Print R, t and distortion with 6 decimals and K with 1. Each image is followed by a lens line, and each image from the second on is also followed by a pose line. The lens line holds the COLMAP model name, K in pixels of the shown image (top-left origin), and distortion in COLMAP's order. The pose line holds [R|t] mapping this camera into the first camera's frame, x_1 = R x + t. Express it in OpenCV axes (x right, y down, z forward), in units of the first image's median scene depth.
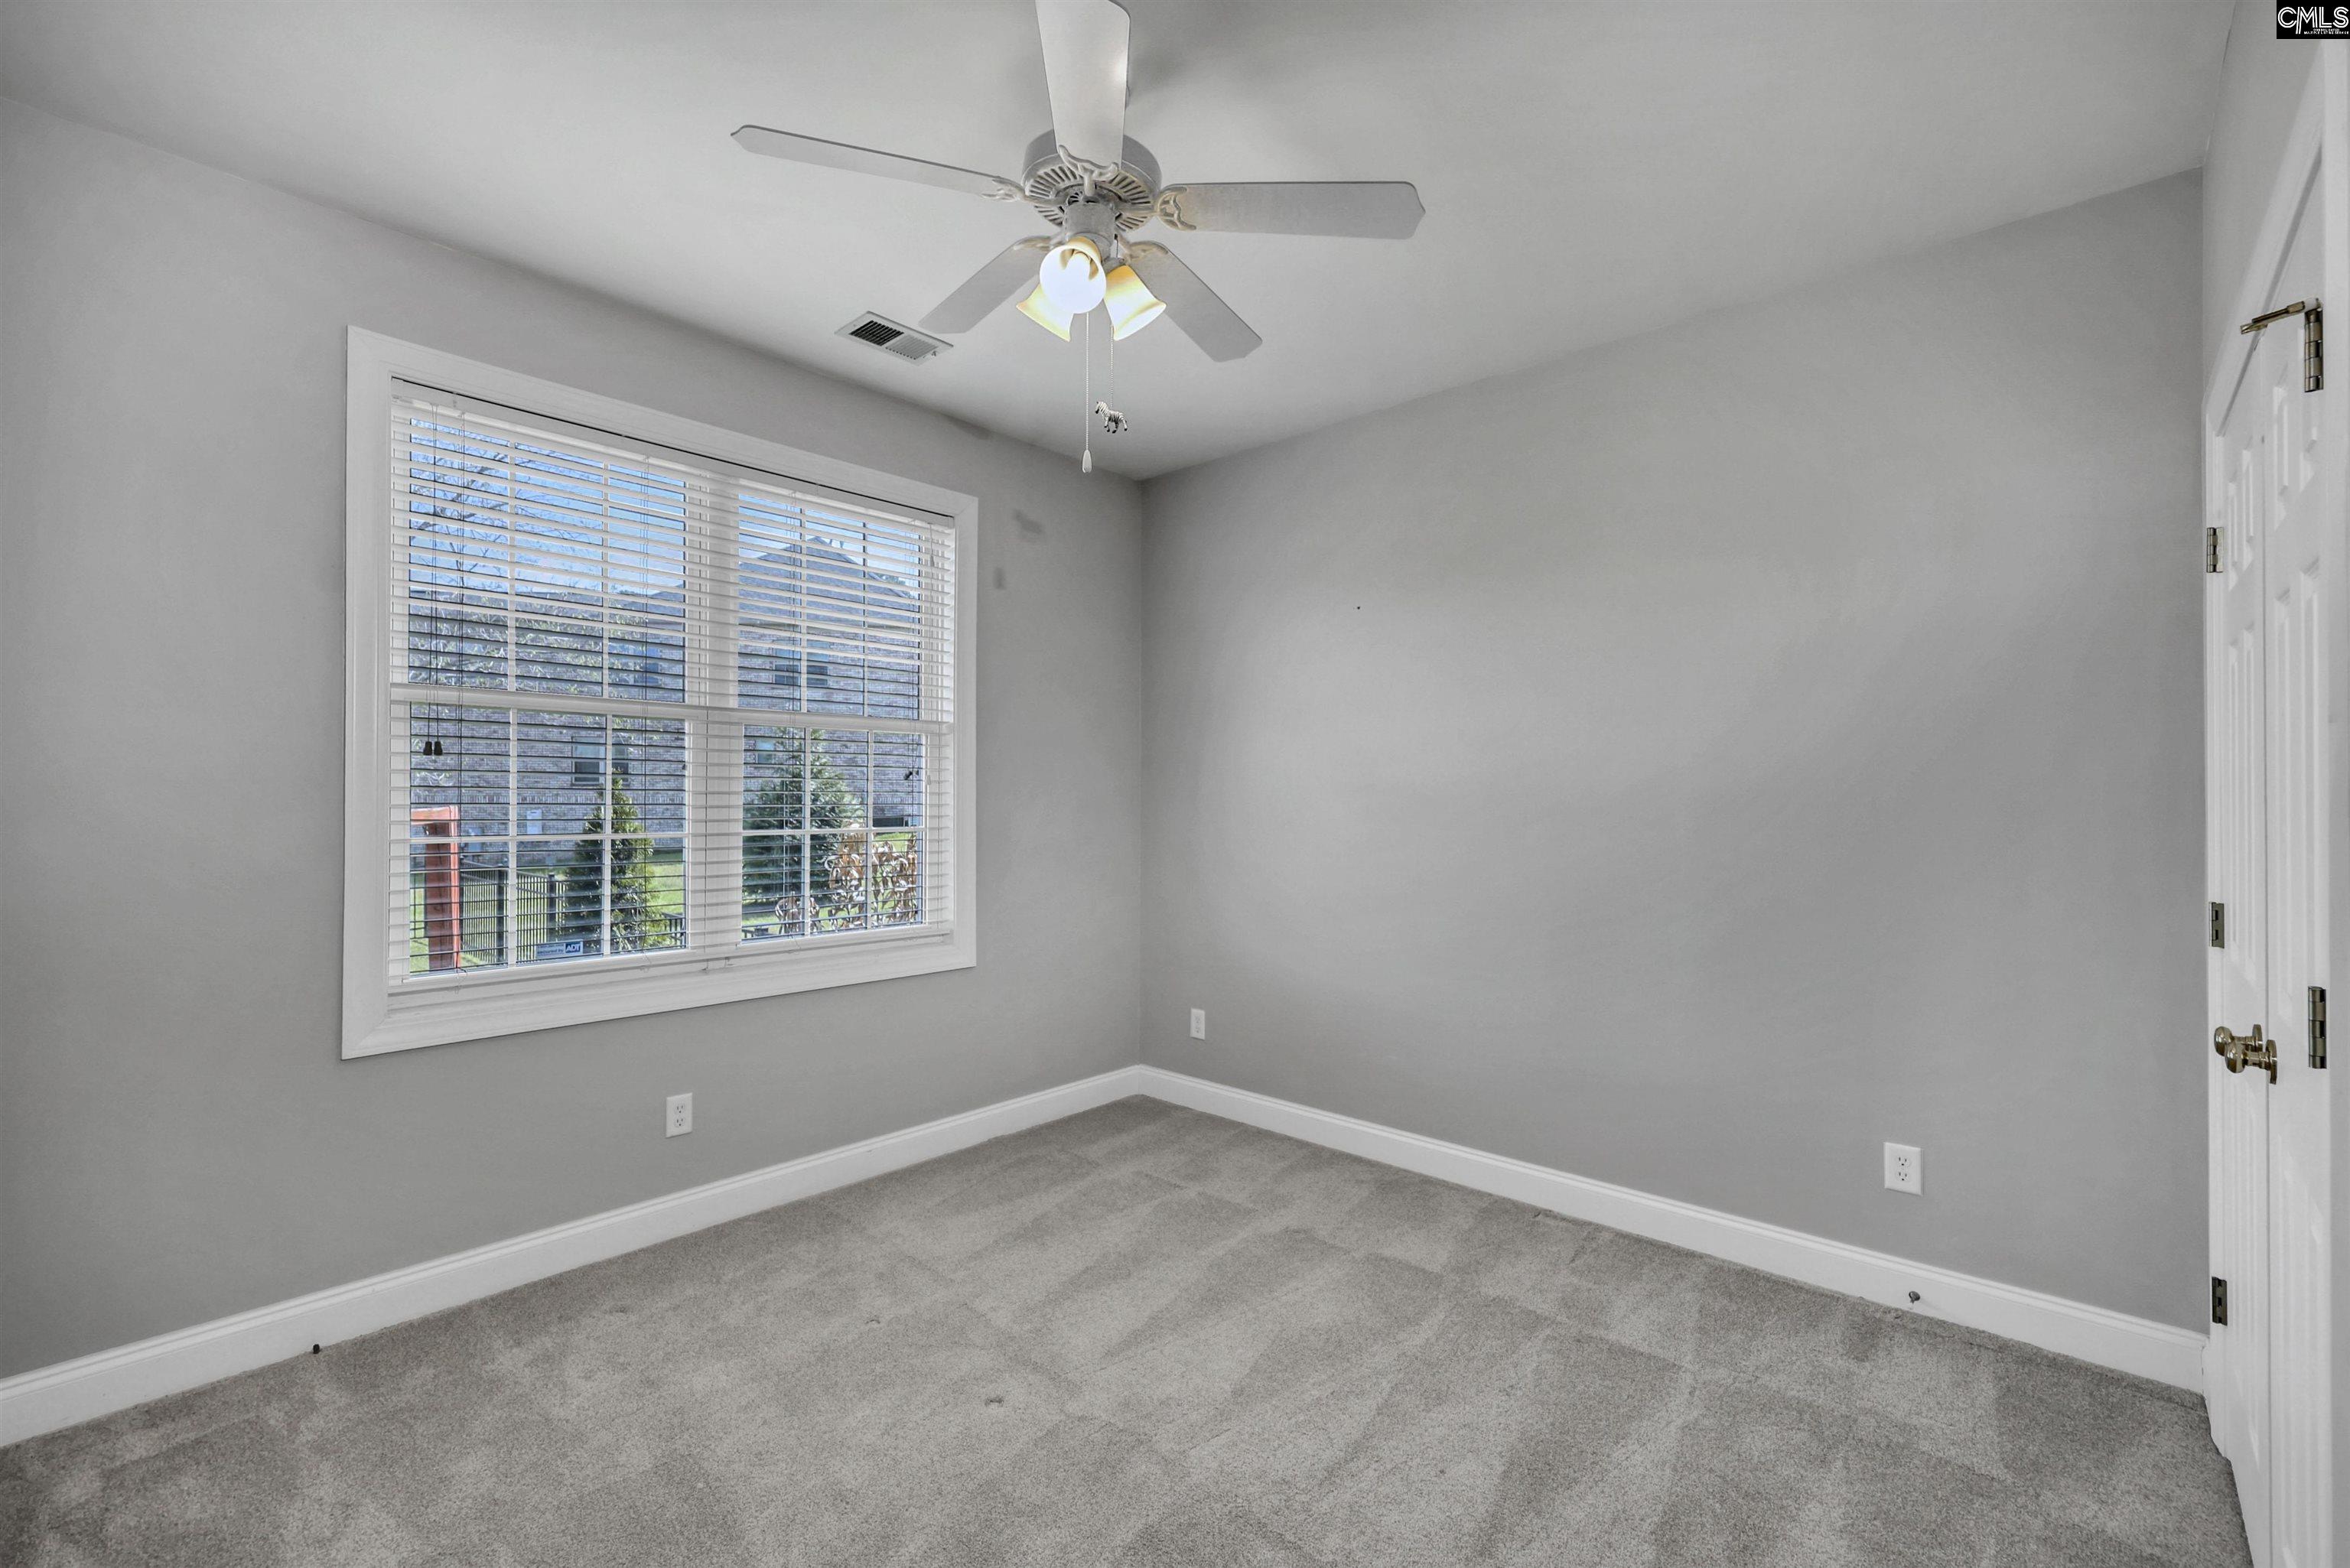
lens RADIAL K [[967.1, 0, 1168.6], [0, 967.1, 777.0], [0, 0, 1]] dist [-0.001802, -0.001107]
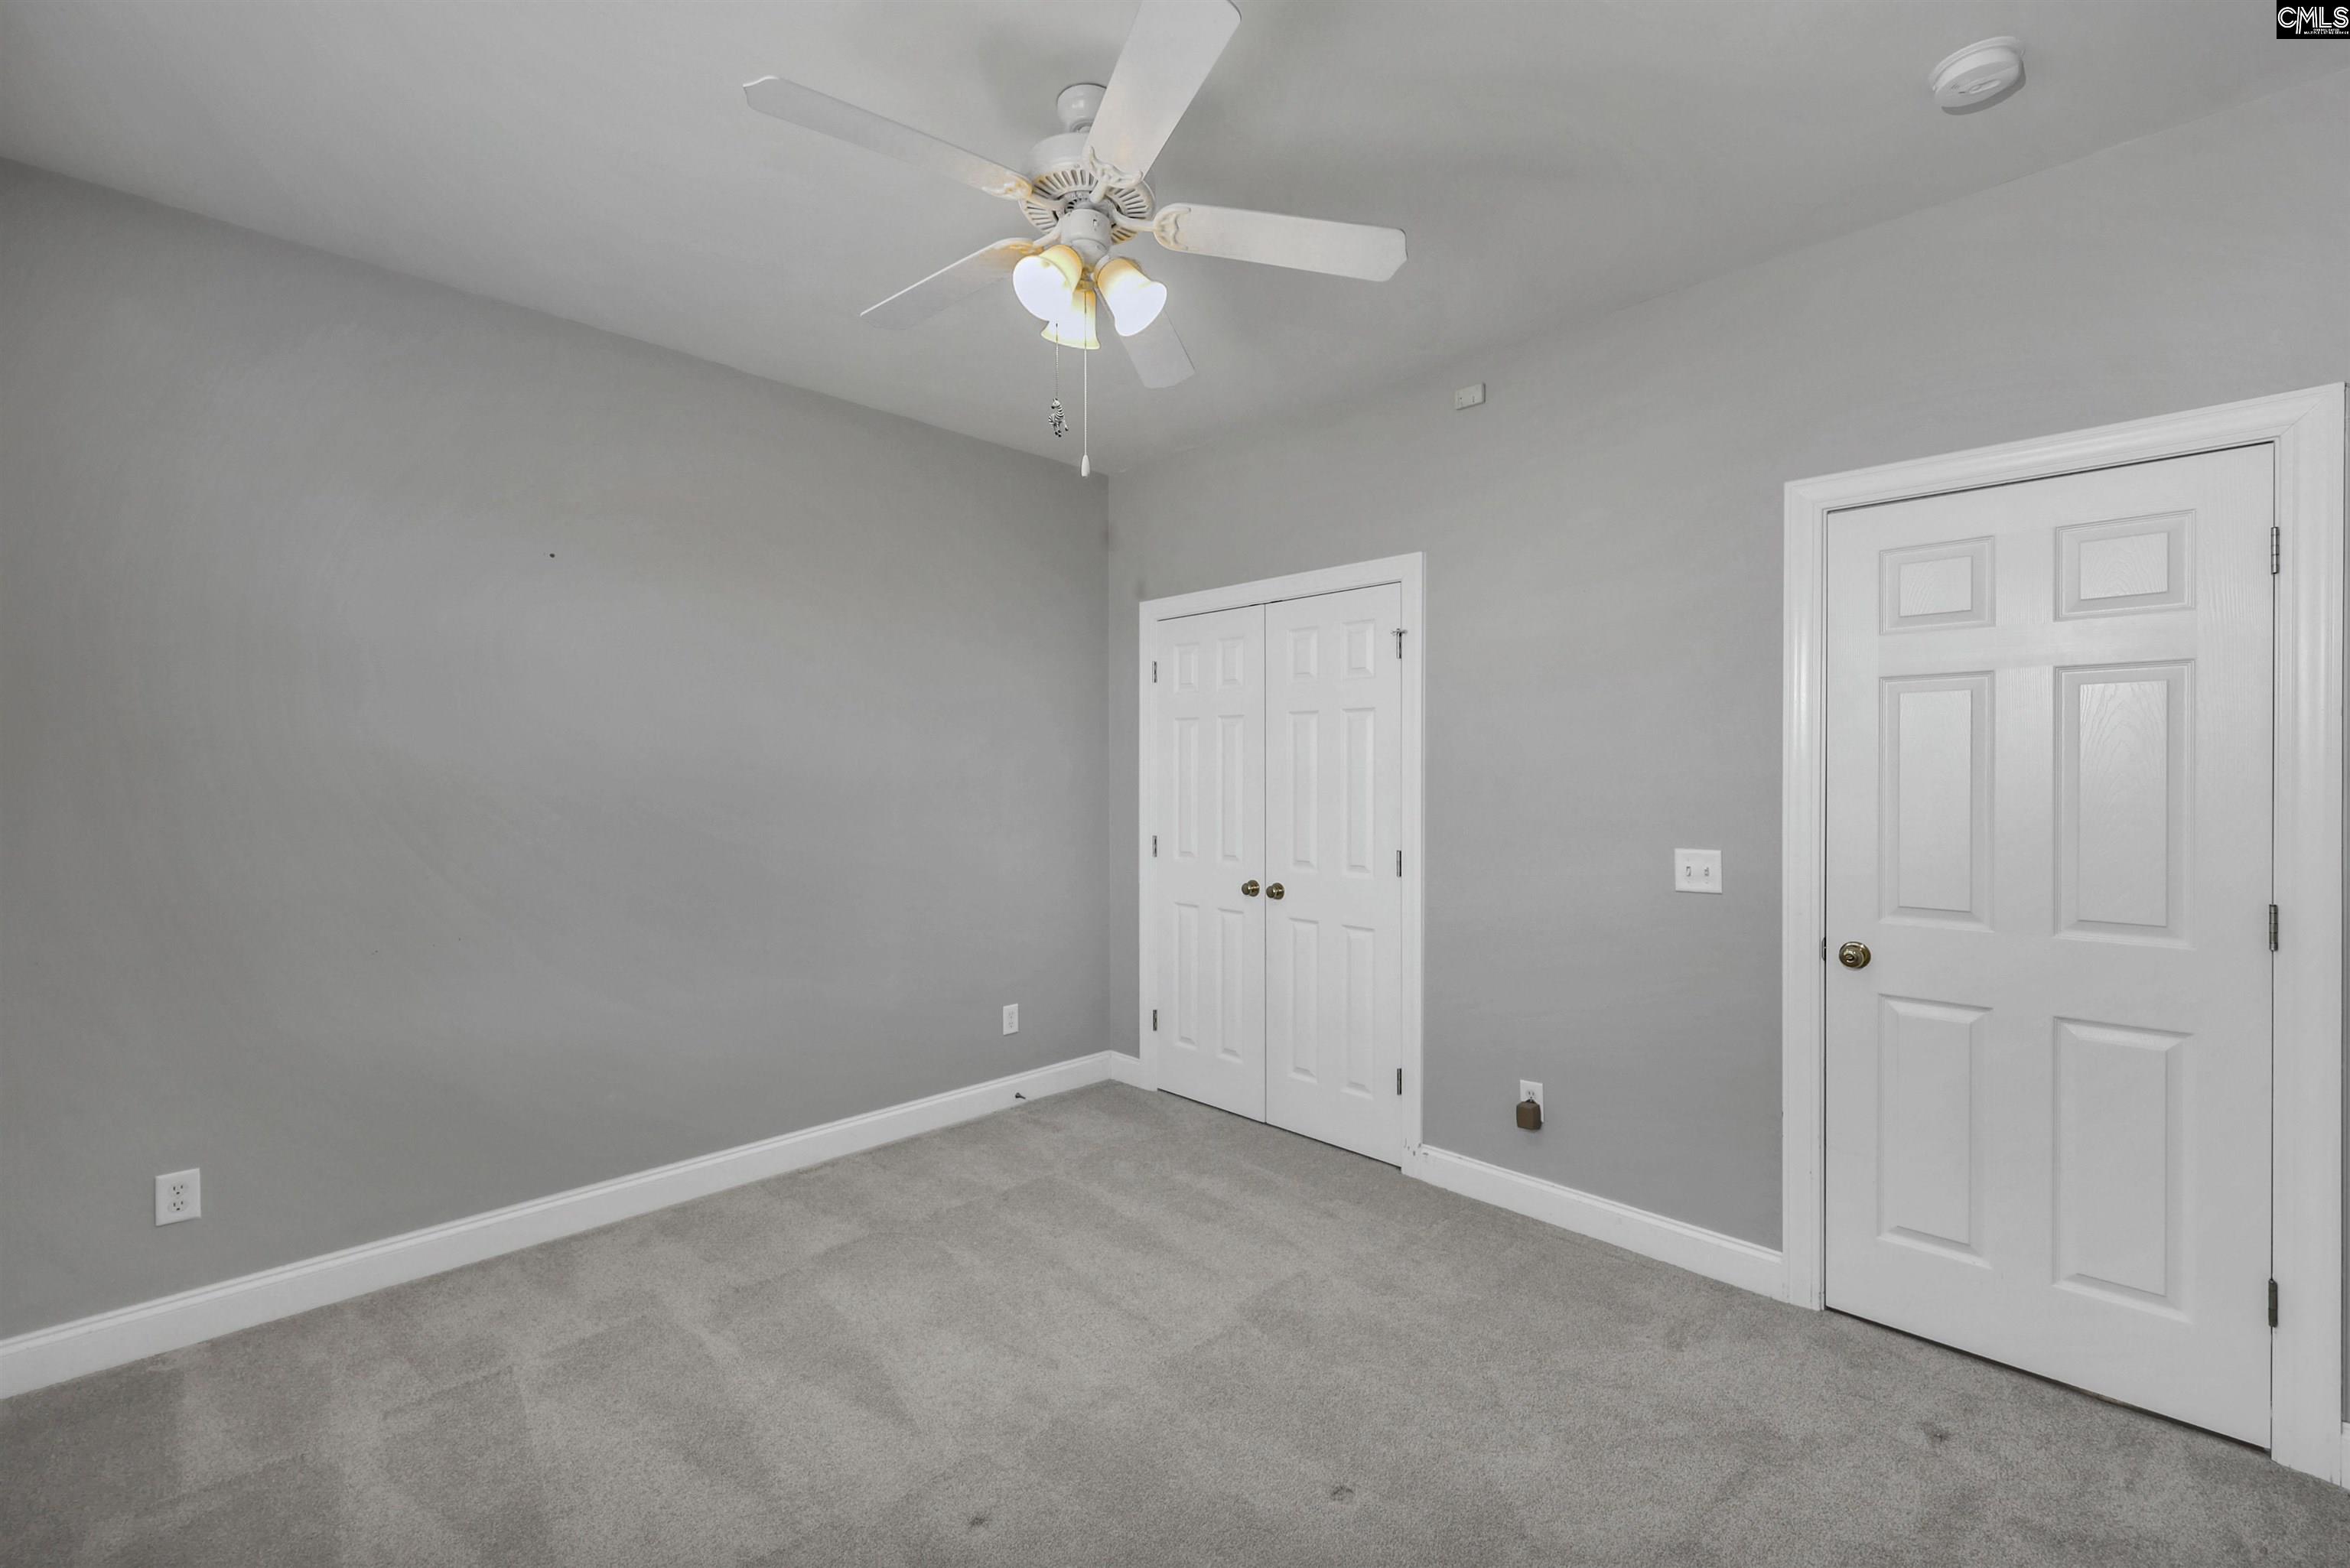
lens RADIAL K [[967.1, 0, 1167.8], [0, 967.1, 783.8], [0, 0, 1]] dist [-0.001802, -0.001107]
pose [[0.064389, -0.007327, 0.997898, -0.726645], [-0.020174, 0.999759, 0.008643, -0.002606], [-0.997721, -0.020688, 0.064226, 0.579038]]
